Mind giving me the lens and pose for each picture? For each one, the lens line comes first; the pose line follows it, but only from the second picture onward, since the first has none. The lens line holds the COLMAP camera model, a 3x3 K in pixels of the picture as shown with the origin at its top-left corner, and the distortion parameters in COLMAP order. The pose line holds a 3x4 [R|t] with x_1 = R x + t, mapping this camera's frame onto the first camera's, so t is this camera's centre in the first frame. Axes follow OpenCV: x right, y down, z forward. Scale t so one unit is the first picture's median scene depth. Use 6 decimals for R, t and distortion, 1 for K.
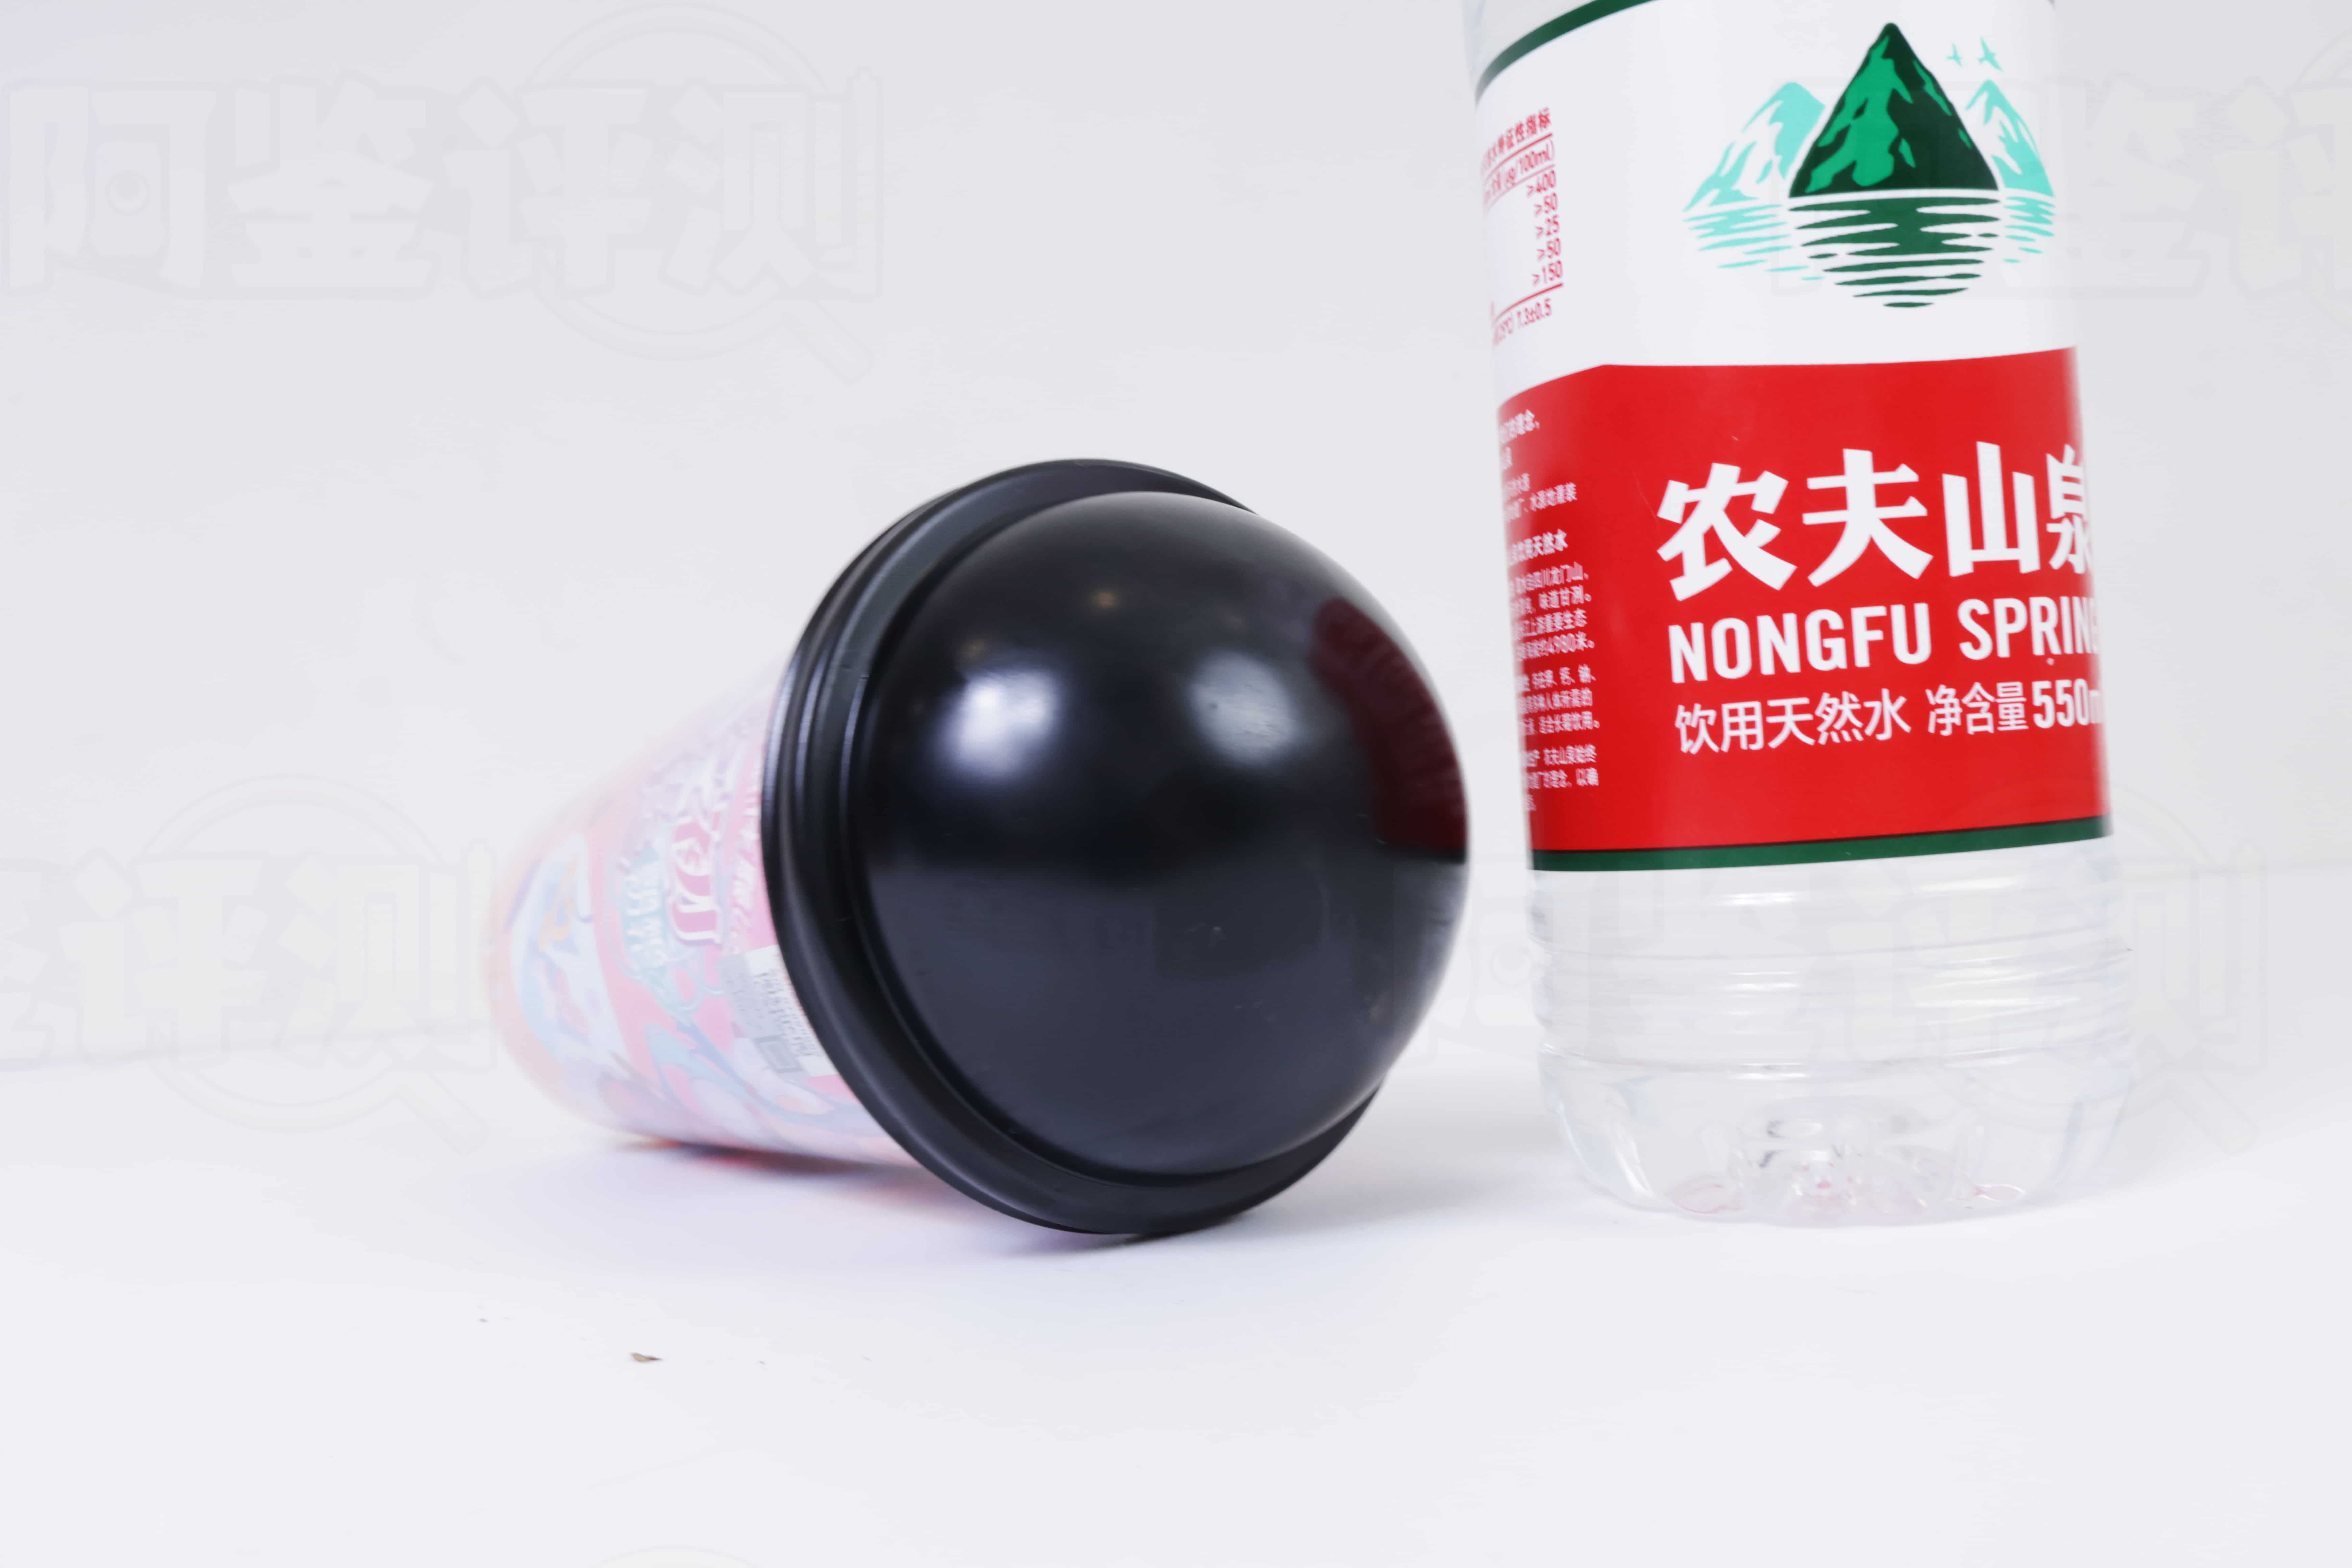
lens RADIAL K [[2101.6, 0, 1182.7], [0, 2101.6, 776.8], [0, 0, 1]] dist [0.007713, -0.008427]
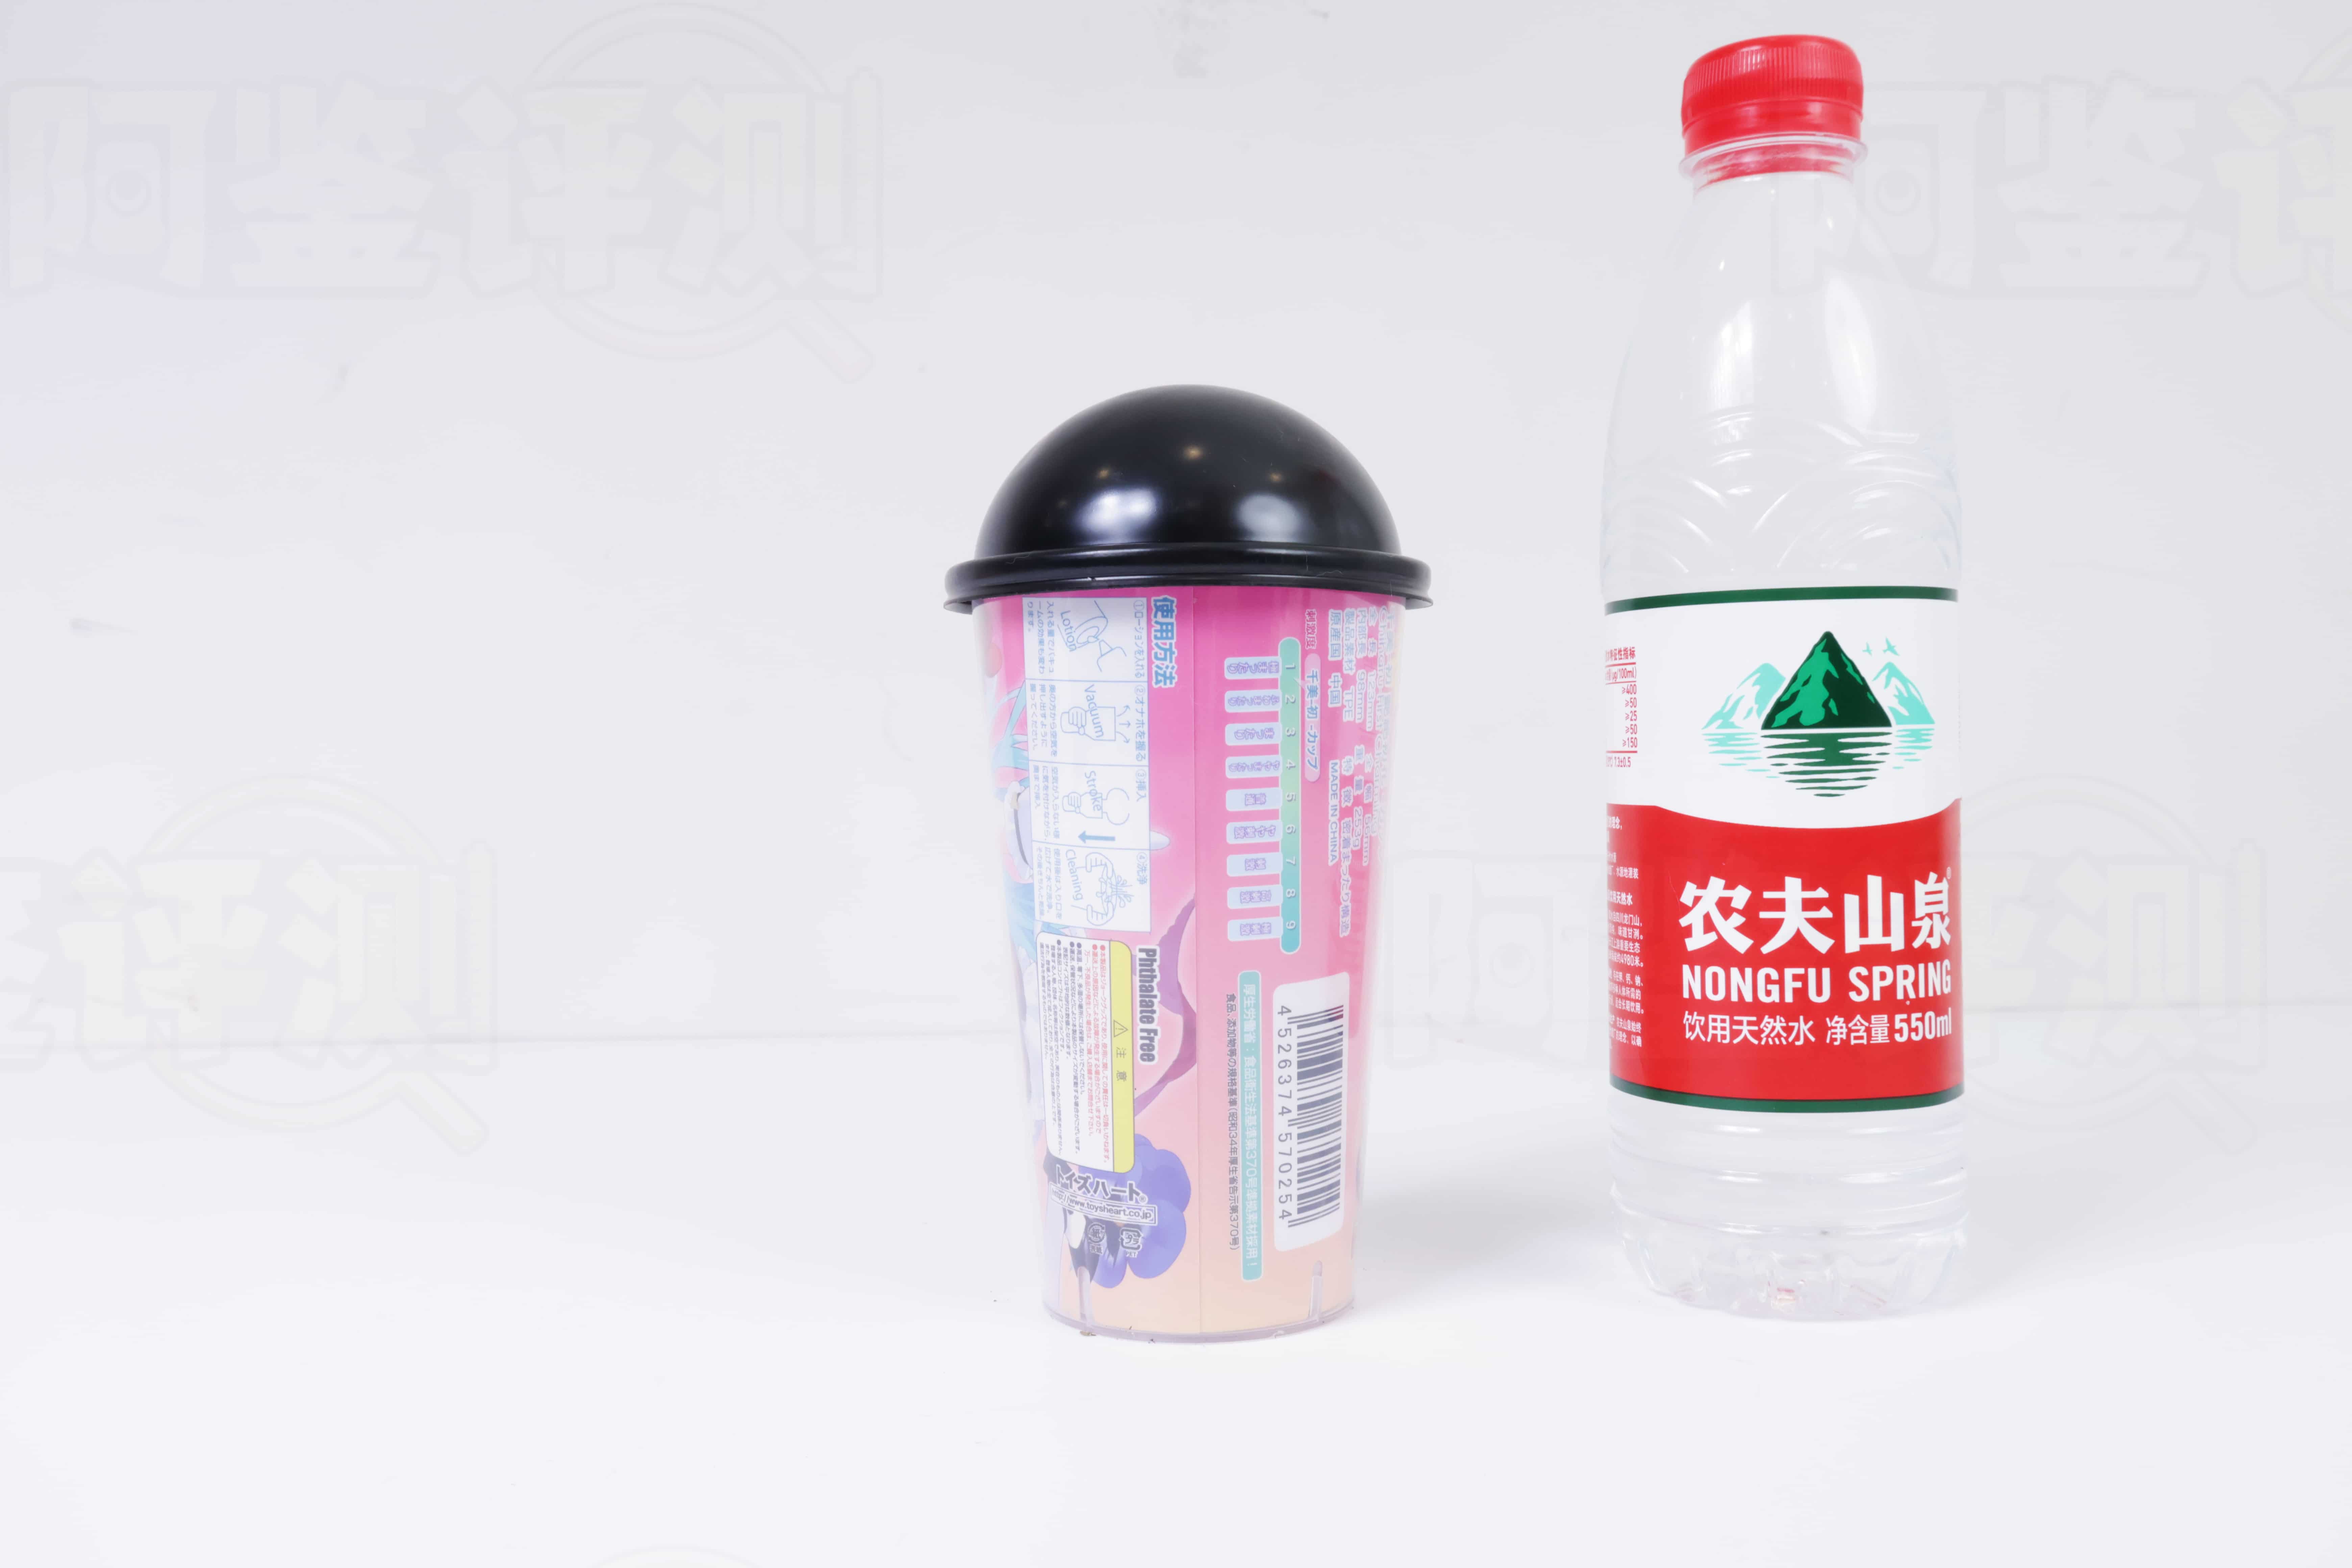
lens RADIAL K [[2134.7, 0, 1173.9], [0, 2134.7, 776.6], [0, 0, 1]] dist [0.003748, -0.001521]
pose [[0.986776, 0.054081, -0.152800, 0.081010], [-0.049463, 0.998202, 0.033871, -0.270430], [0.154357, -0.025865, 0.987677, -0.806992]]
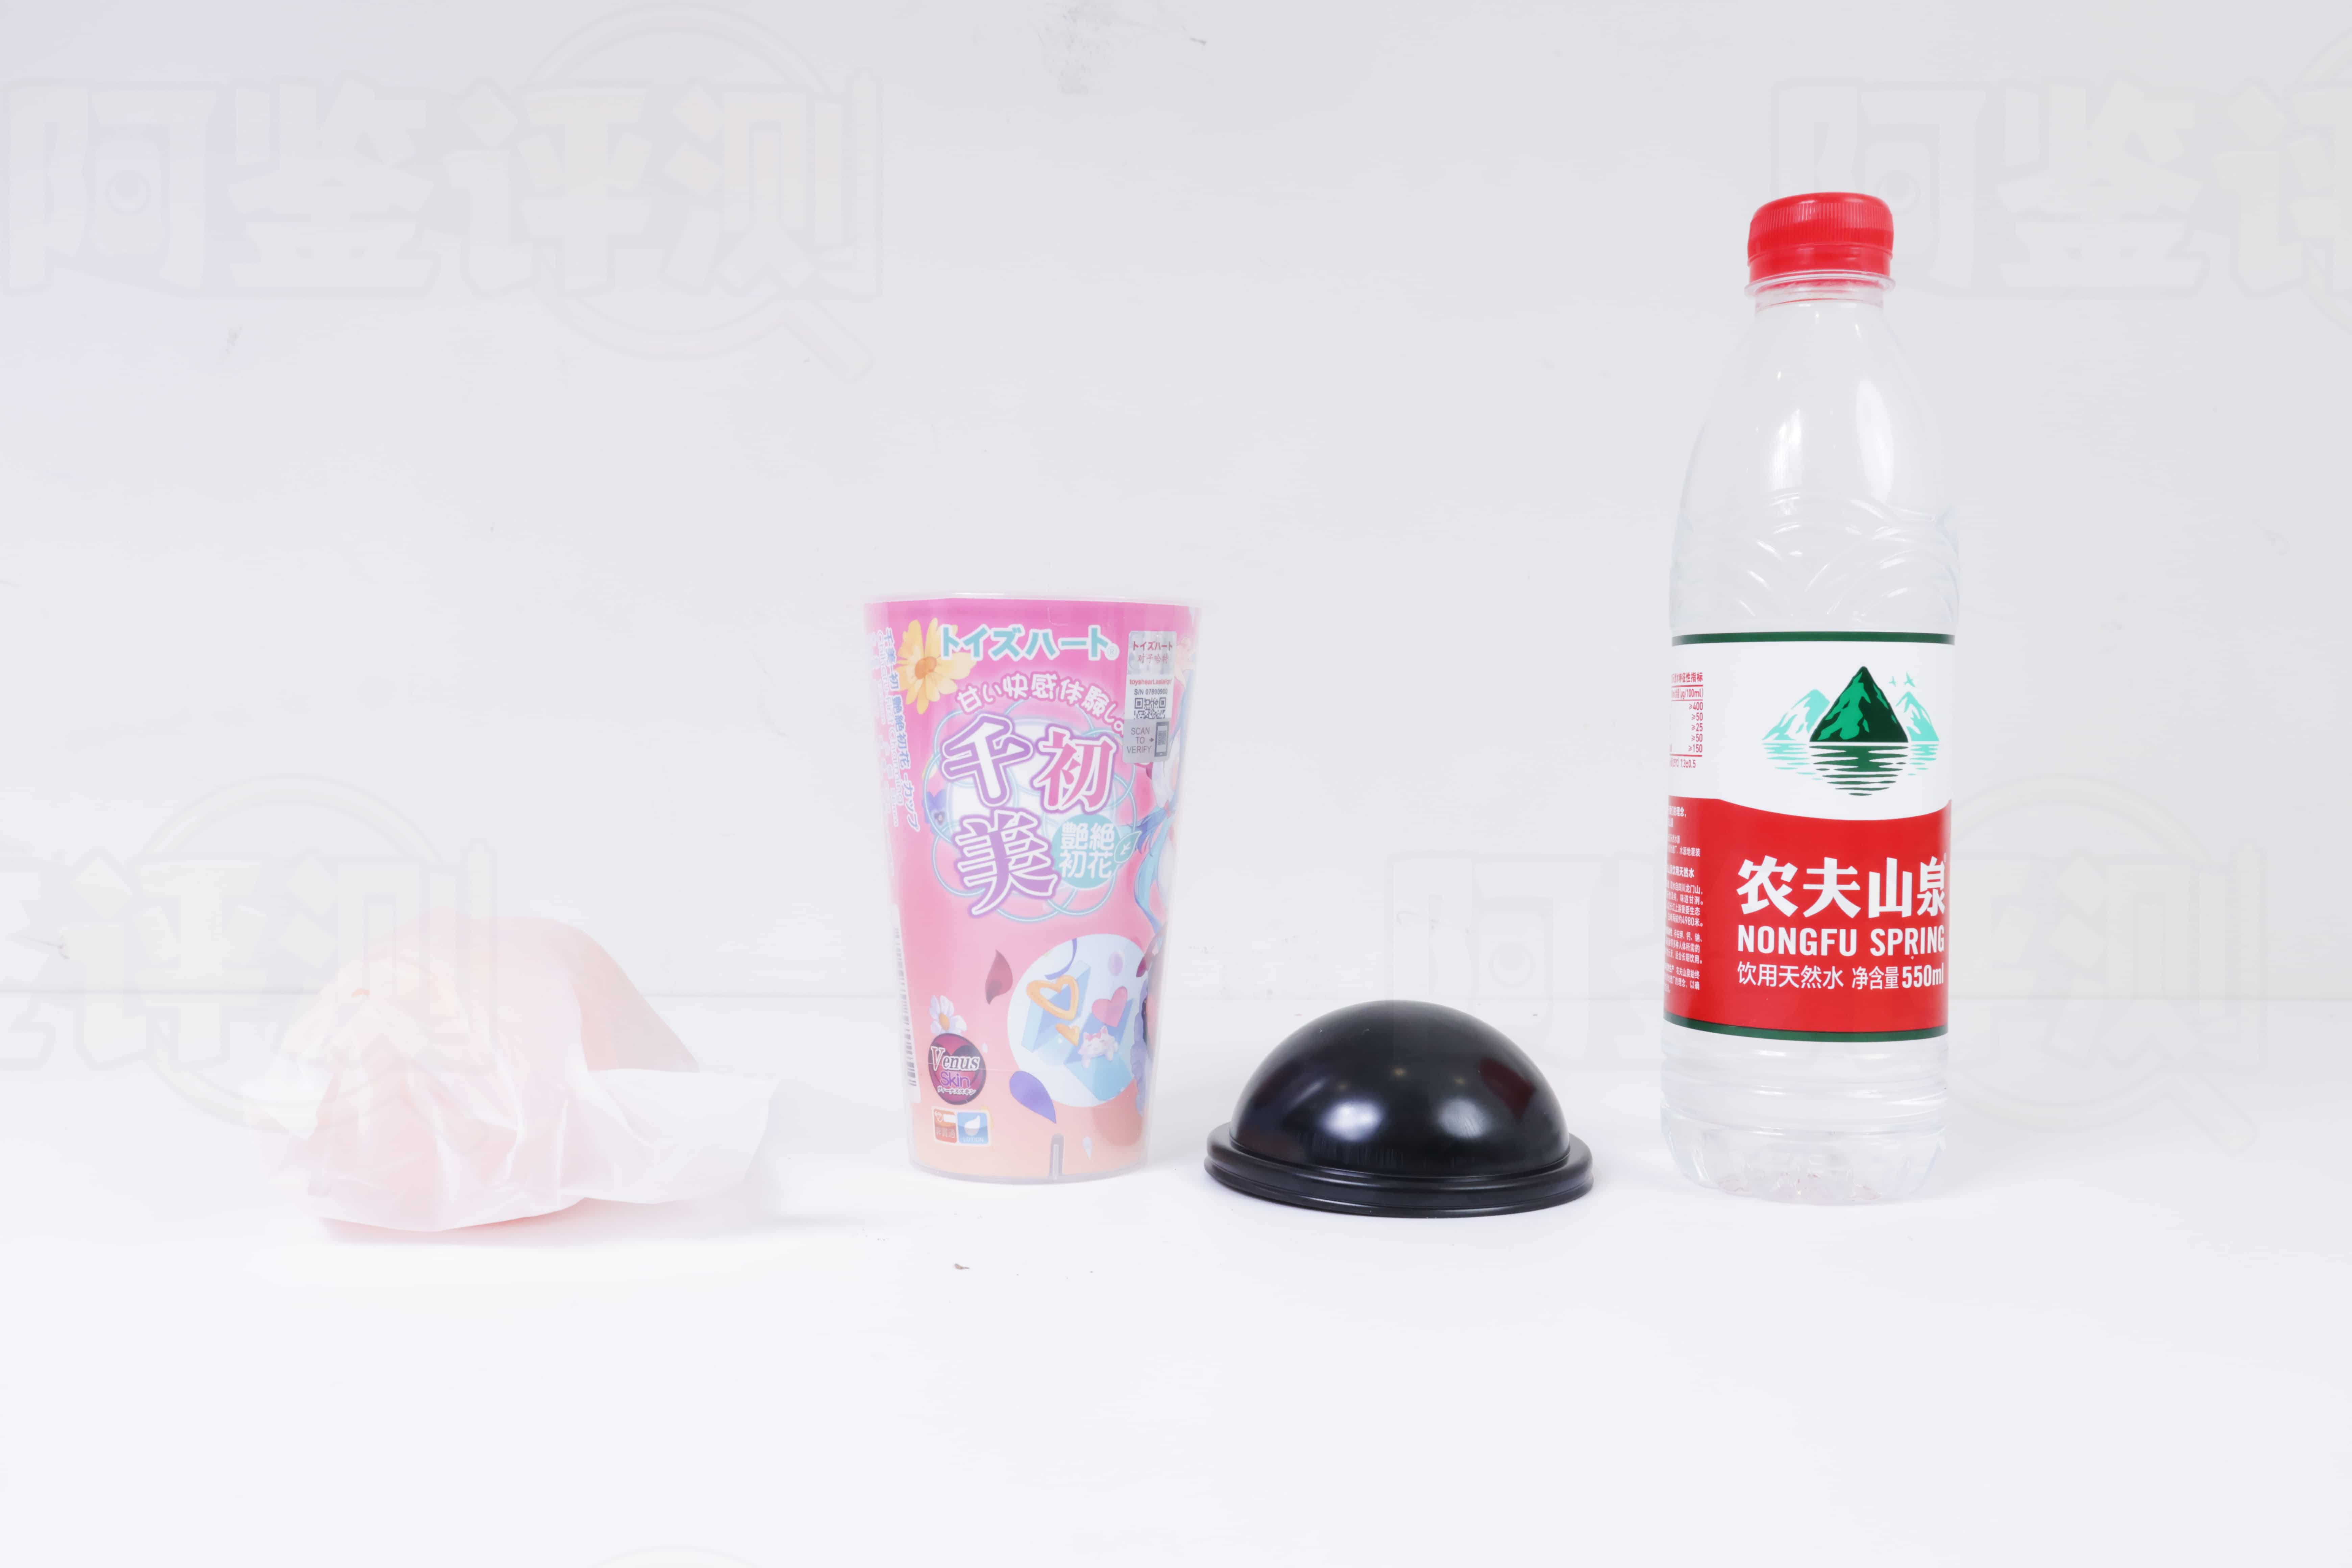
lens RADIAL K [[2101.6, 0, 1182.7], [0, 2101.6, 776.8], [0, 0, 1]] dist [0.007713, -0.008427]
pose [[0.995205, 0.082808, -0.052057, -0.248176], [-0.080970, 0.996049, 0.036482, -0.263862], [0.054873, -0.032092, 0.997978, -1.234763]]
